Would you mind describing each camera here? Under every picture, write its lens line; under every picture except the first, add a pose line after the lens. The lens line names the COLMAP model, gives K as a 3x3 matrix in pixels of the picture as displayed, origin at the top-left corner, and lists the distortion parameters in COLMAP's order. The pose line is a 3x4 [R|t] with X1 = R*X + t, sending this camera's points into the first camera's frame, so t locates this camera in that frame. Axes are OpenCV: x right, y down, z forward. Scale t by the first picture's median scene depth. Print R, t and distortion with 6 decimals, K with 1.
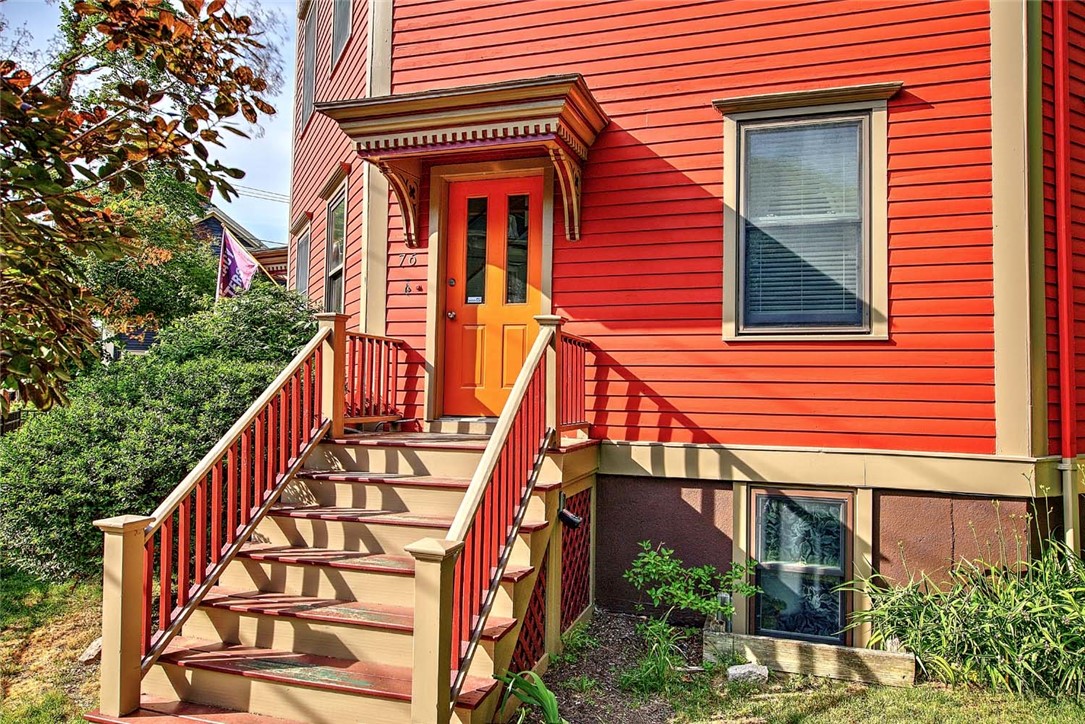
lens RADIAL K [[688.4, 0, 542.5], [0, 688.4, 362.0], [0, 0, 1]] dist [0.002220, -0.000605]
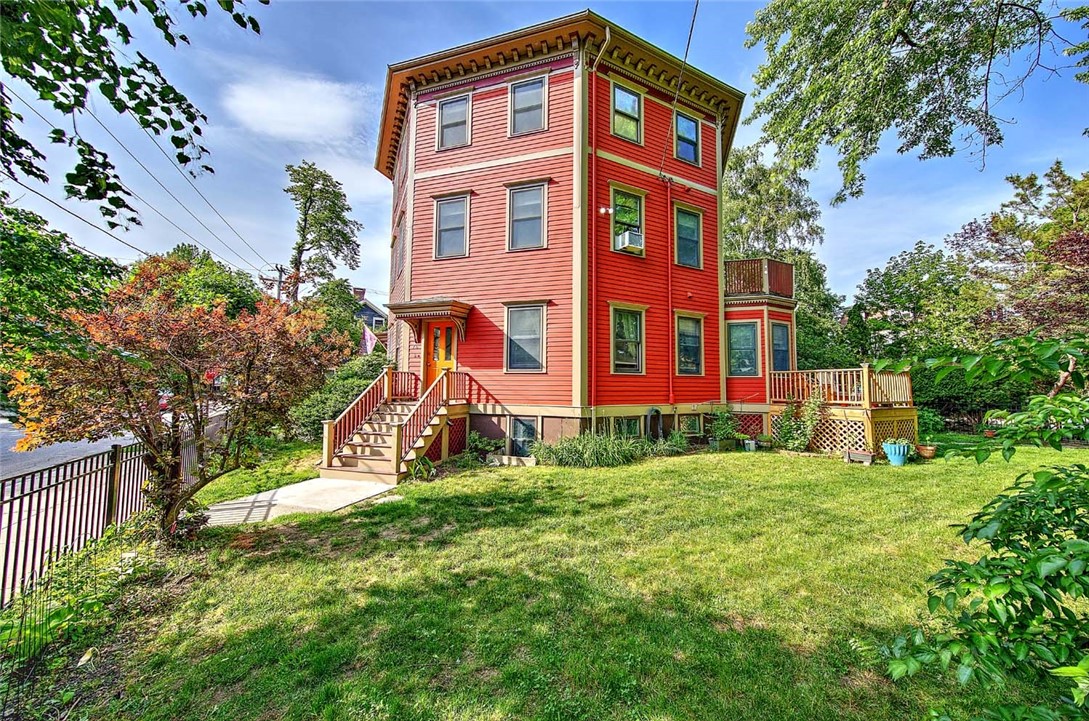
lens RADIAL K [[390.4, 0, 549.3], [0, 390.4, 360.4], [0, 0, 1]] dist [-0.001705, 0.000151]
pose [[0.999851, -0.008321, -0.015094, 0.518096], [0.007986, 0.999724, -0.022096, -0.048671], [0.015274, 0.021973, 0.999642, -0.909975]]
